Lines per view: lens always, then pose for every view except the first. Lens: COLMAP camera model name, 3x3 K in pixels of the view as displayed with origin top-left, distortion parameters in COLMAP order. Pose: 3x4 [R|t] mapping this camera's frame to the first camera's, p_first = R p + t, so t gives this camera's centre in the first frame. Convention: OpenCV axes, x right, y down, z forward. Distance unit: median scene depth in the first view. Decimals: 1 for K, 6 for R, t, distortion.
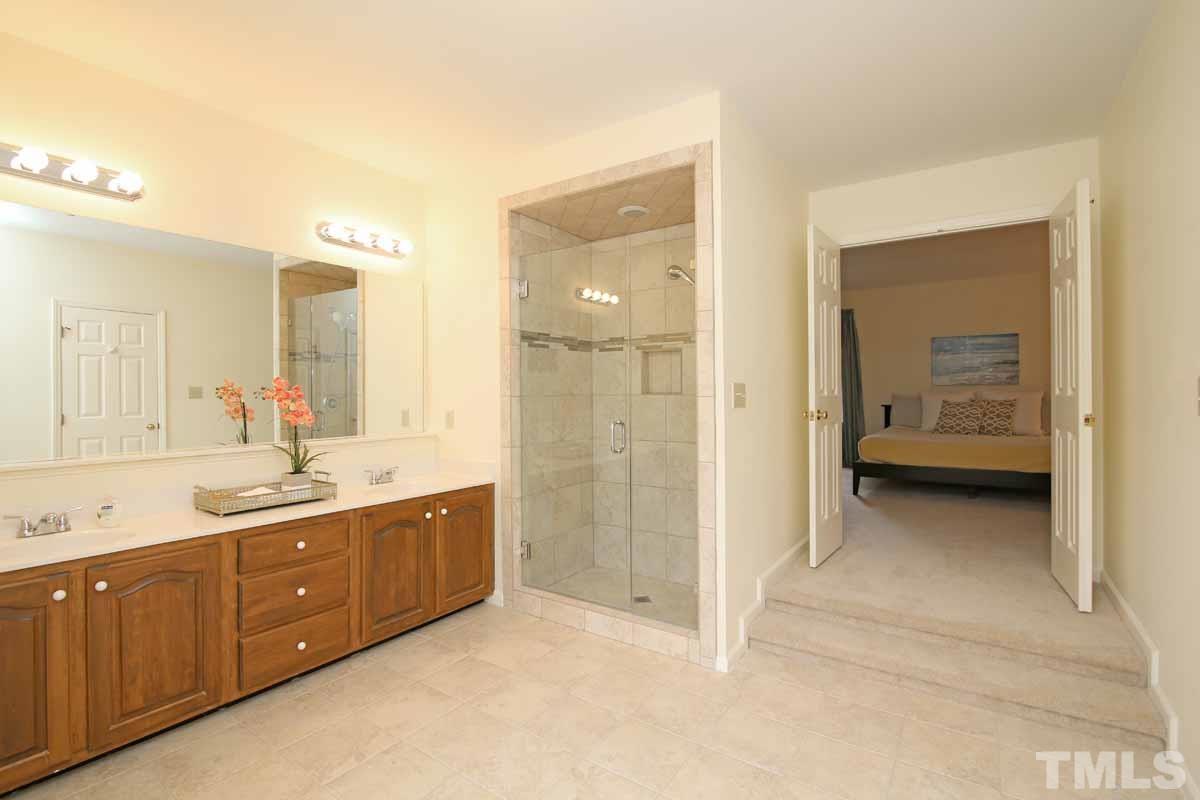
lens RADIAL K [[556.3, 0, 596.6], [0, 556.3, 395.7], [0, 0, 1]] dist [-0.014482, -0.000069]
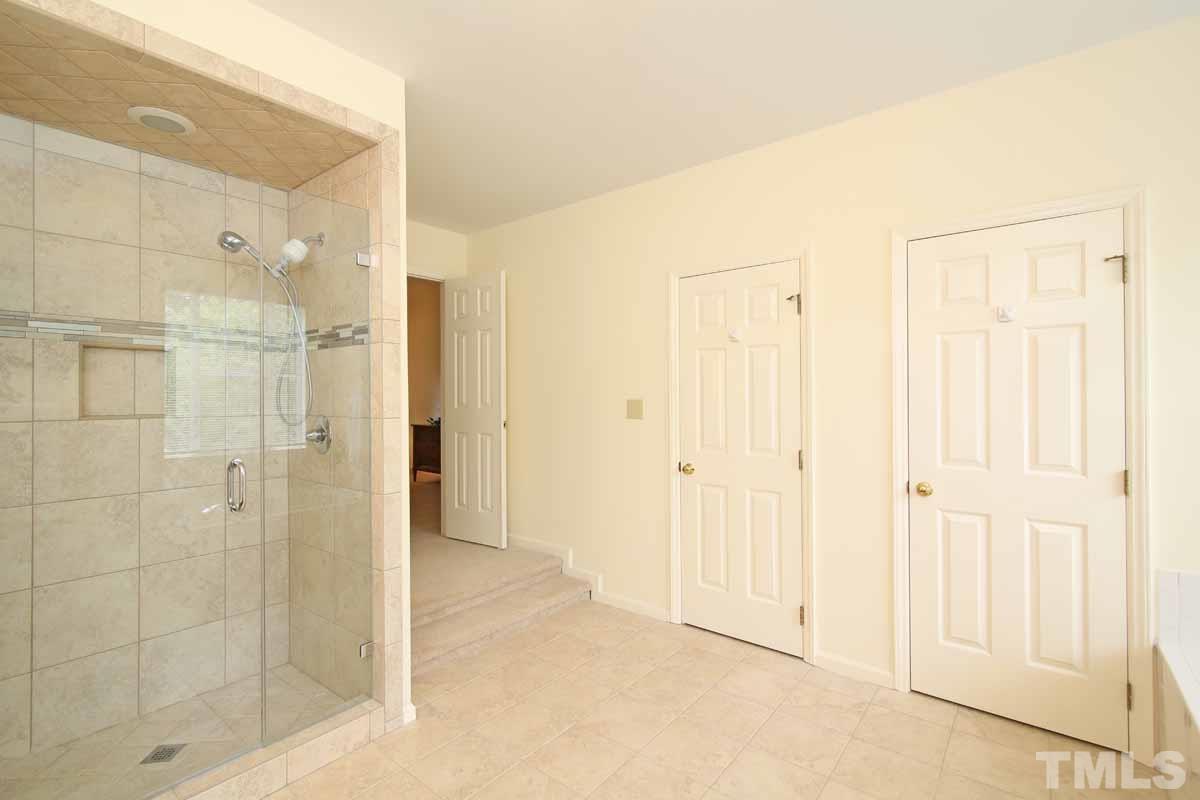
lens RADIAL K [[544.9, 0, 594.8], [0, 544.9, 395.9], [0, 0, 1]] dist [-0.015386, 0.000160]
pose [[0.062901, 0.002537, 0.998017, -0.380665], [0.010525, 0.999939, -0.003205, -0.017091], [-0.997964, 0.010705, 0.062871, 0.379770]]
